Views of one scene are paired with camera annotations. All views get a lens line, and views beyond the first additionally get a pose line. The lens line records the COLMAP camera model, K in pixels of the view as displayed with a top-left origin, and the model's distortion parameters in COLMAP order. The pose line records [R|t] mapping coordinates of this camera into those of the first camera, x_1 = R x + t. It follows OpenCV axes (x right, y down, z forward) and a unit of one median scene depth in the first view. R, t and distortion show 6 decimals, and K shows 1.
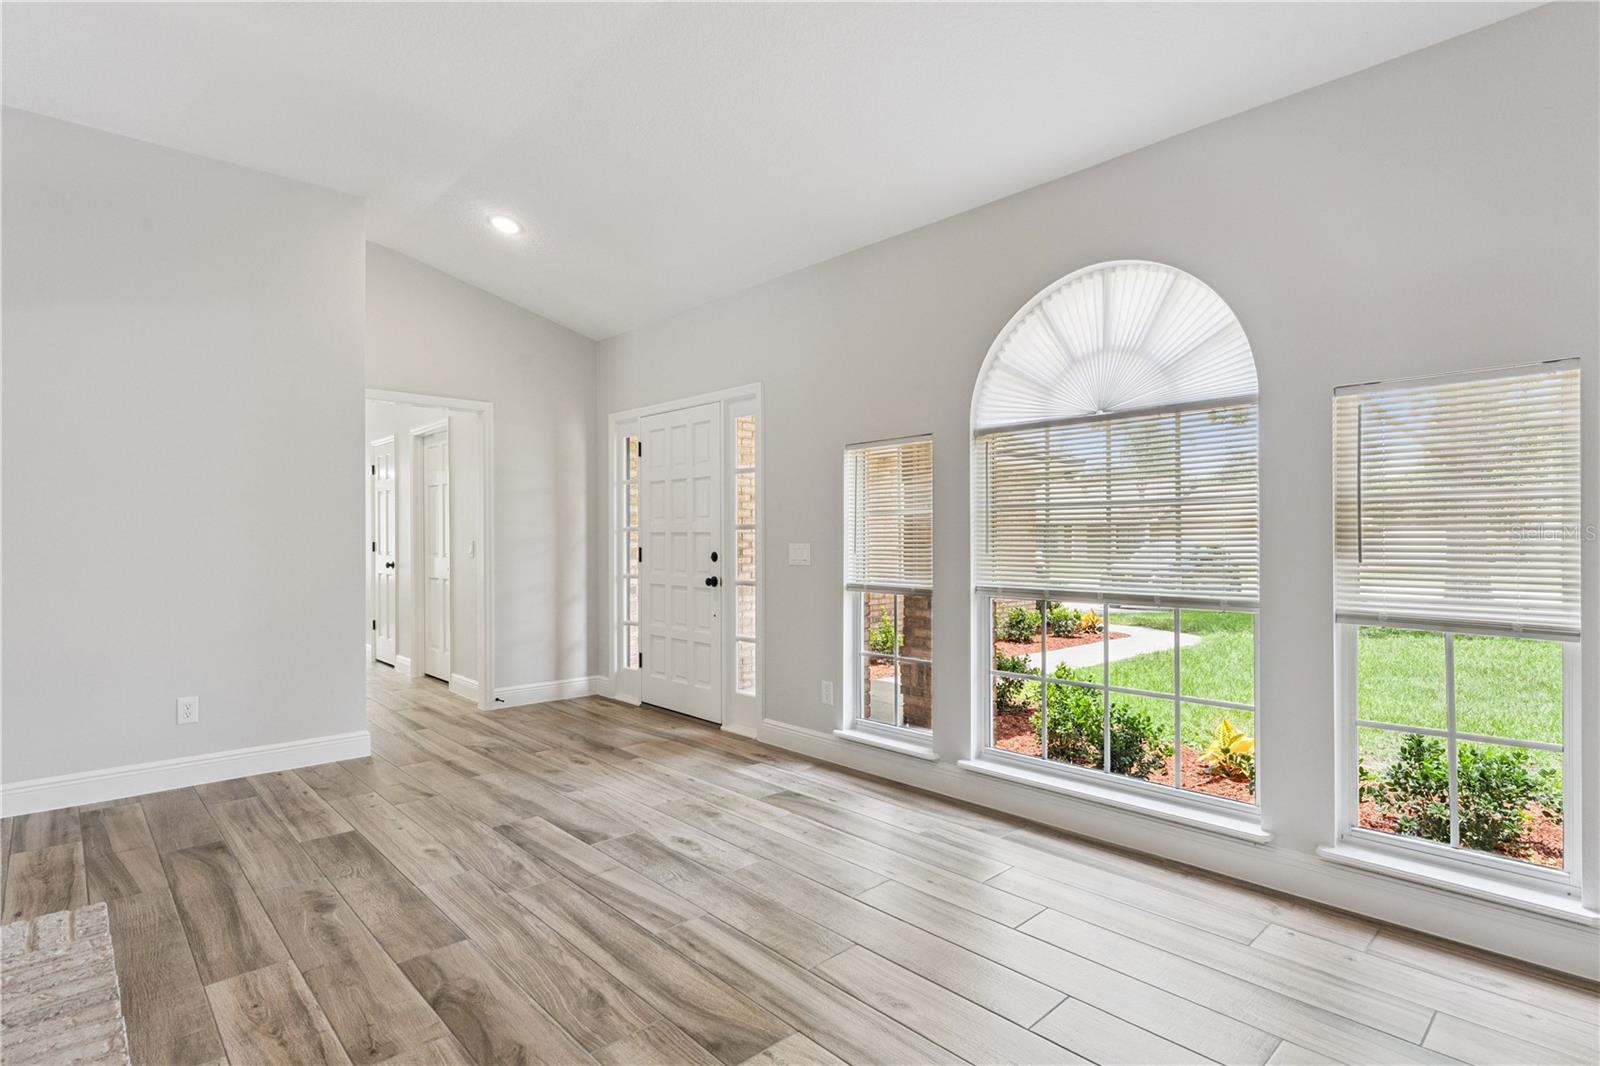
lens RADIAL K [[798.8, 0, 800.0], [0, 798.8, 533.0], [0, 0, 1]] dist [-0.011322, -0.000219]
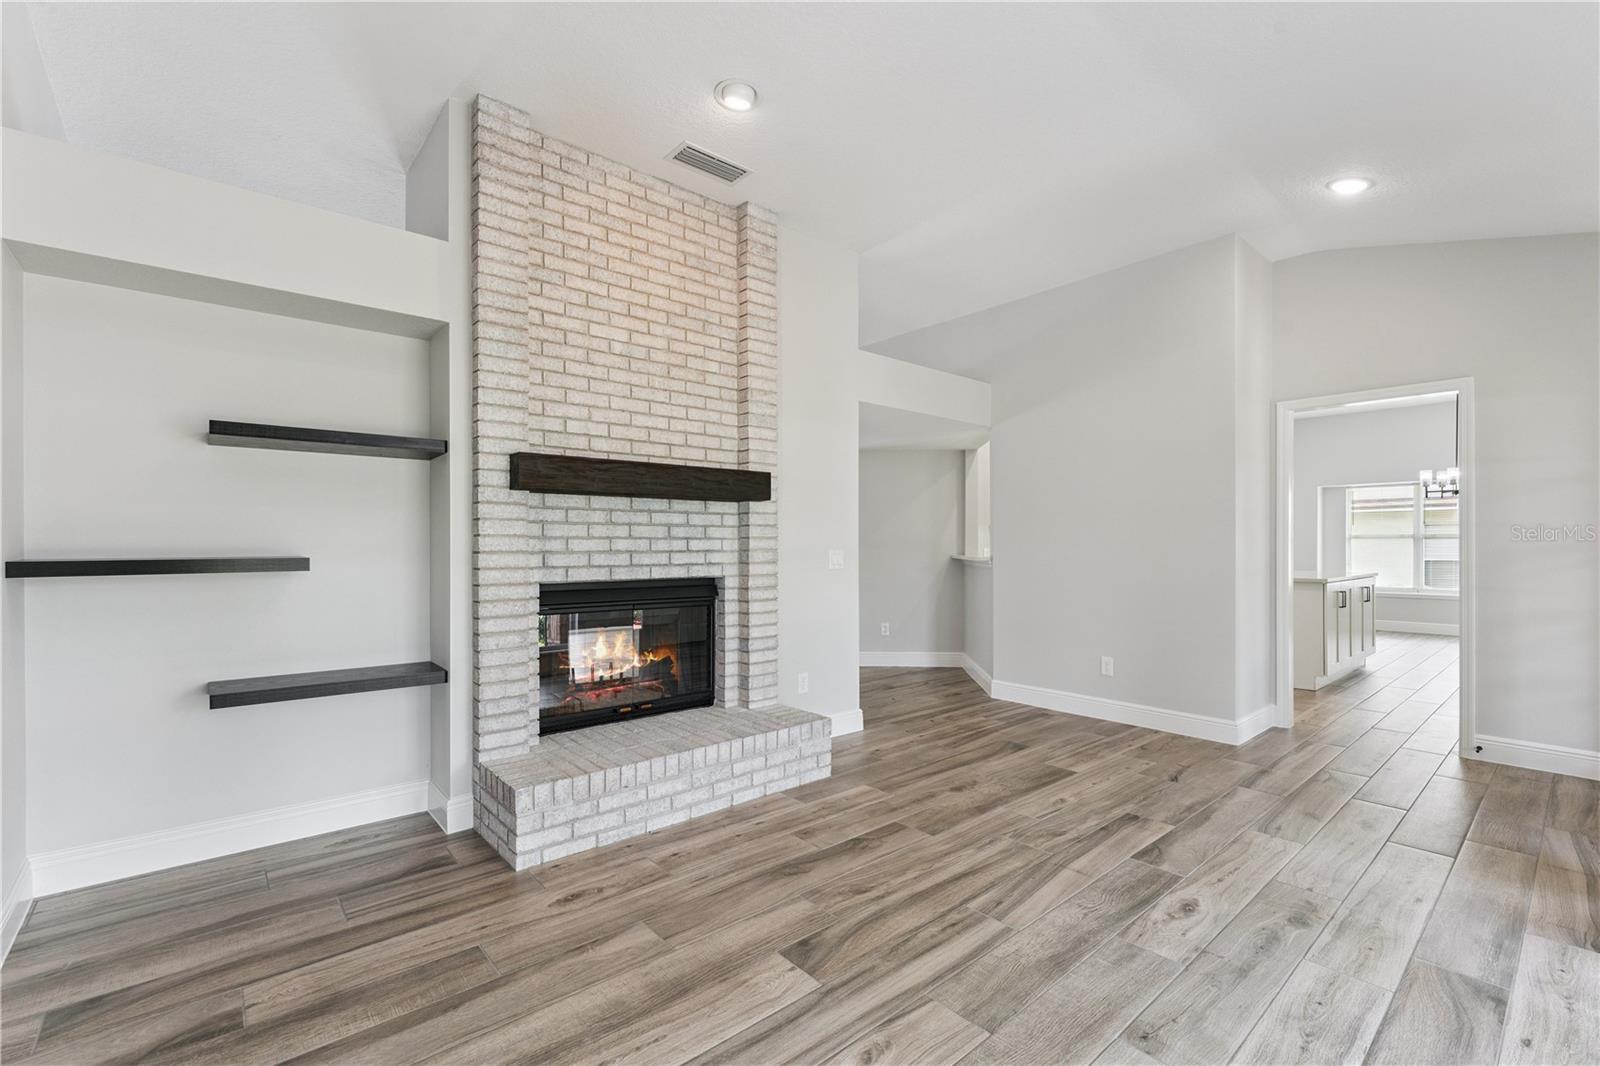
lens RADIAL K [[691.3, 0, 805.9], [0, 691.3, 544.5], [0, 0, 1]] dist [0.000198, 0.000228]
pose [[-0.039604, 0.001176, -0.999215, 0.667851], [0.004947, 0.999987, 0.000981, 0.000752], [0.999203, -0.004905, -0.039610, 0.697358]]
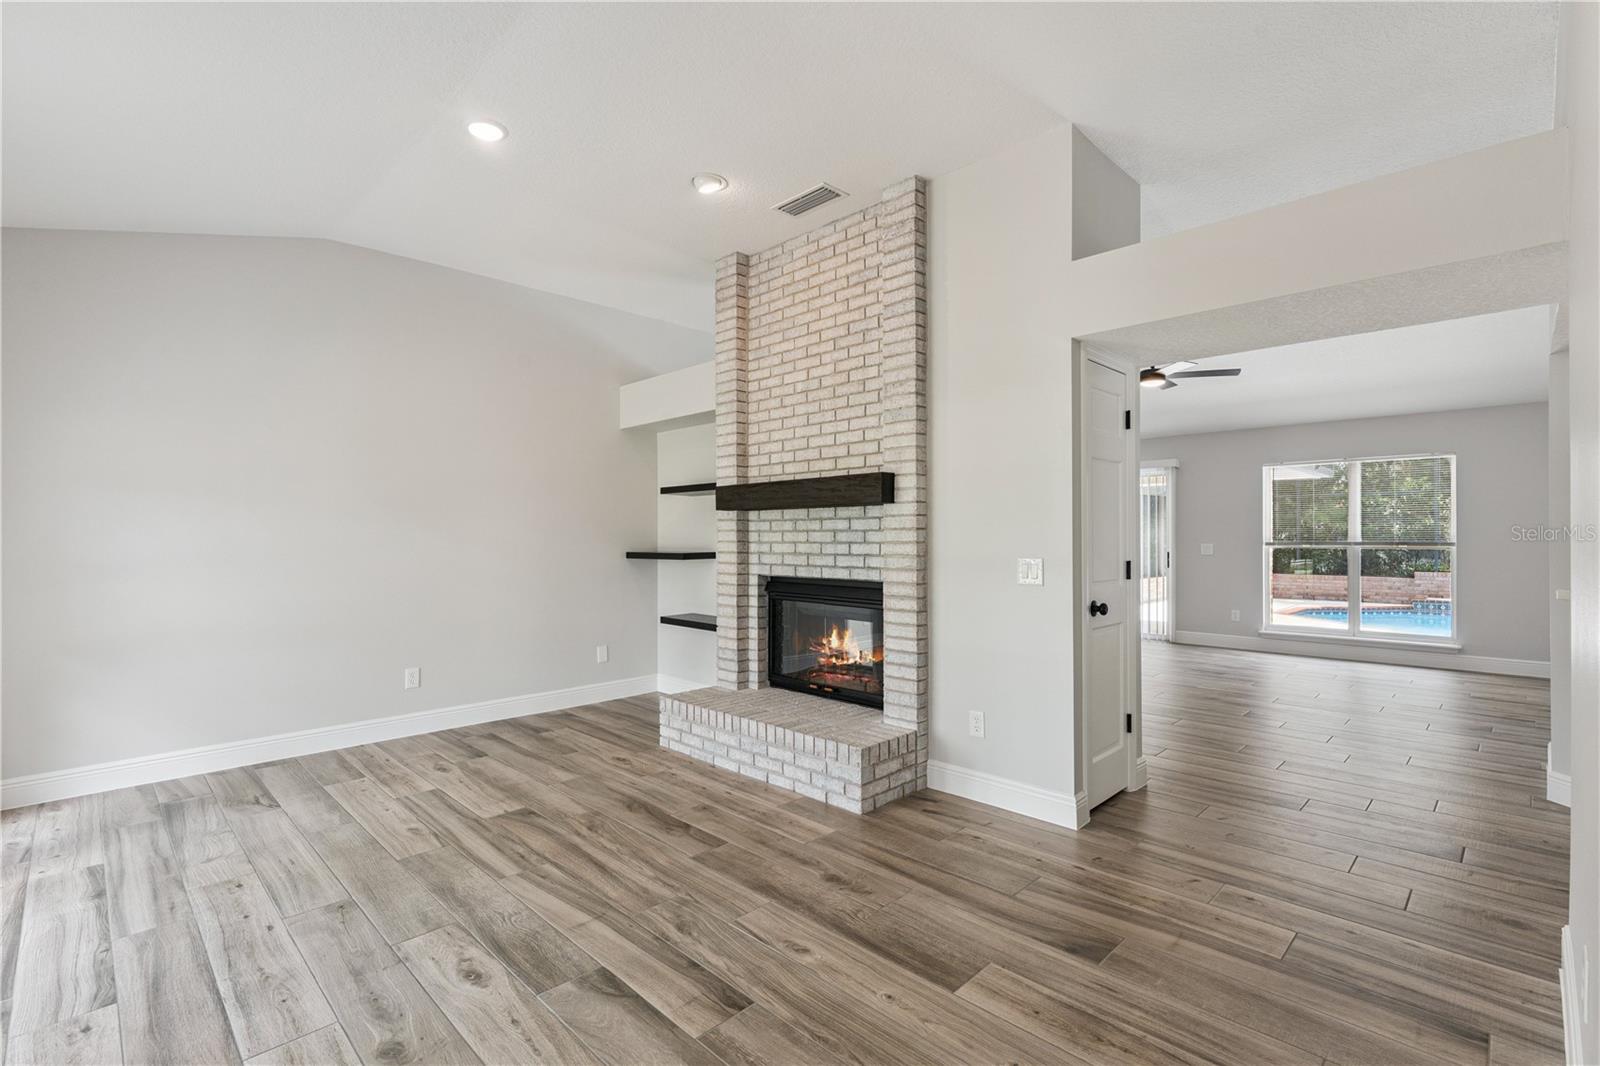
lens RADIAL K [[731.0, 0, 800.0], [0, 731.0, 533.0], [0, 0, 1]] dist [-0.002592, -0.000264]
pose [[-0.999504, 0.004248, -0.031200, -0.475289], [0.004524, 0.999951, -0.008786, -0.017620], [0.031161, -0.008923, -0.999475, 1.877218]]
